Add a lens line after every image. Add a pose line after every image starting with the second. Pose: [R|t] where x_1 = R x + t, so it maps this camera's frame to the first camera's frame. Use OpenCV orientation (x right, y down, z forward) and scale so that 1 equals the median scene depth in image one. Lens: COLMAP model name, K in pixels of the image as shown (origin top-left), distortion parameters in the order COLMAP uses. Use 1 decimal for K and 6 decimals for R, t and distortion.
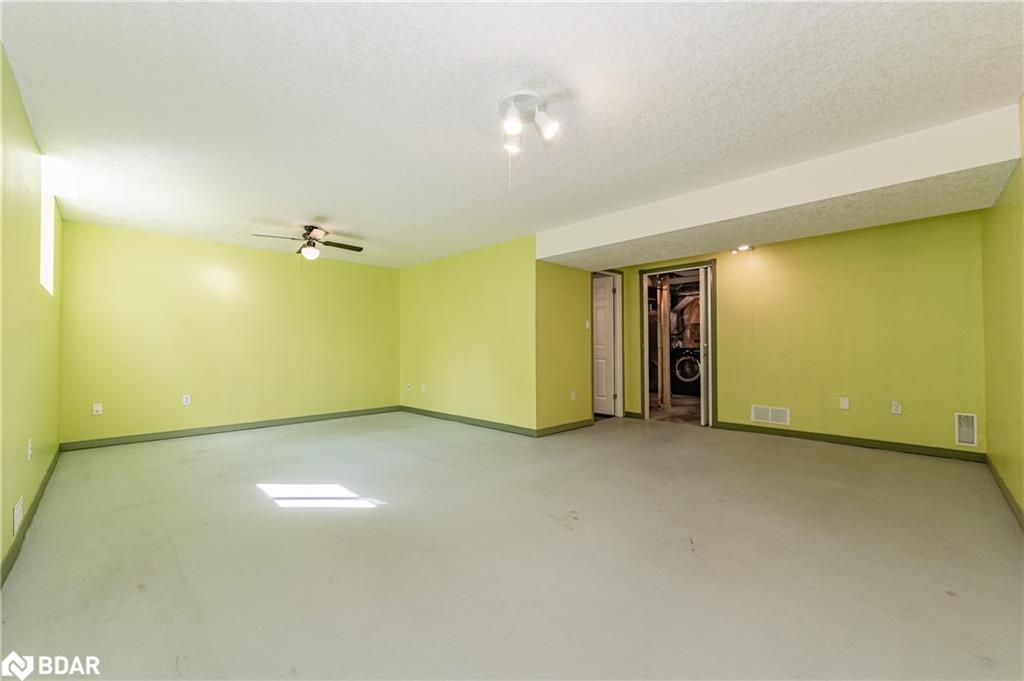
lens RADIAL K [[411.7, 0, 509.0], [0, 411.7, 342.6], [0, 0, 1]] dist [-0.007846, -0.000175]
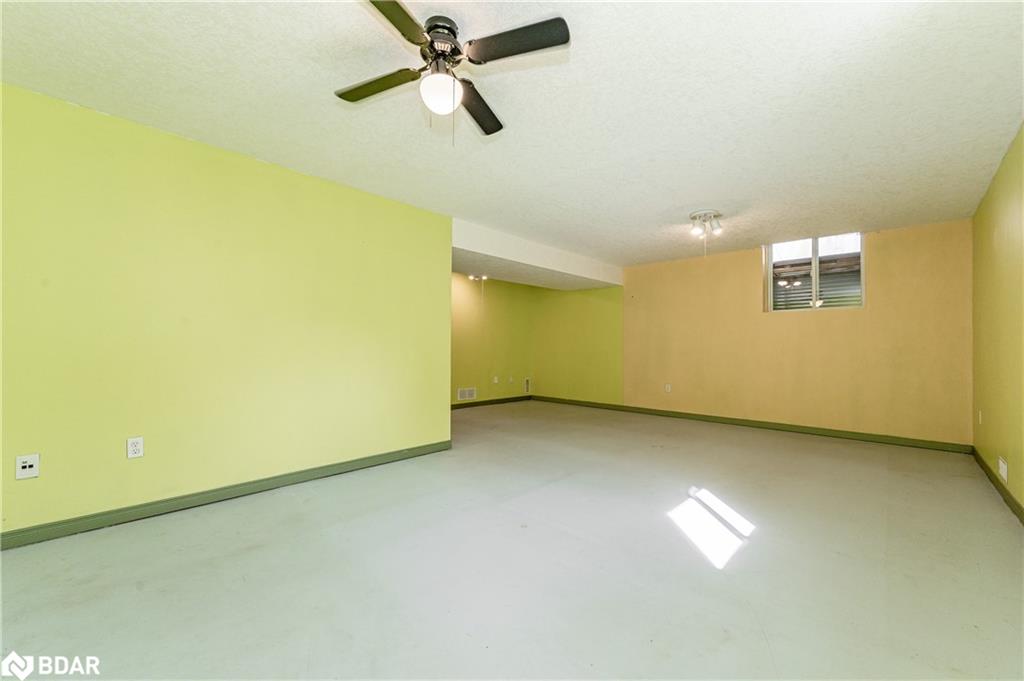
lens RADIAL K [[411.7, 0, 509.0], [0, 411.7, 342.6], [0, 0, 1]] dist [-0.007846, -0.000175]
pose [[-0.007551, 0.015605, 0.999850, -0.865542], [-0.014199, 0.999776, -0.015712, 0.018098], [-0.999871, -0.014315, -0.007328, 0.930271]]
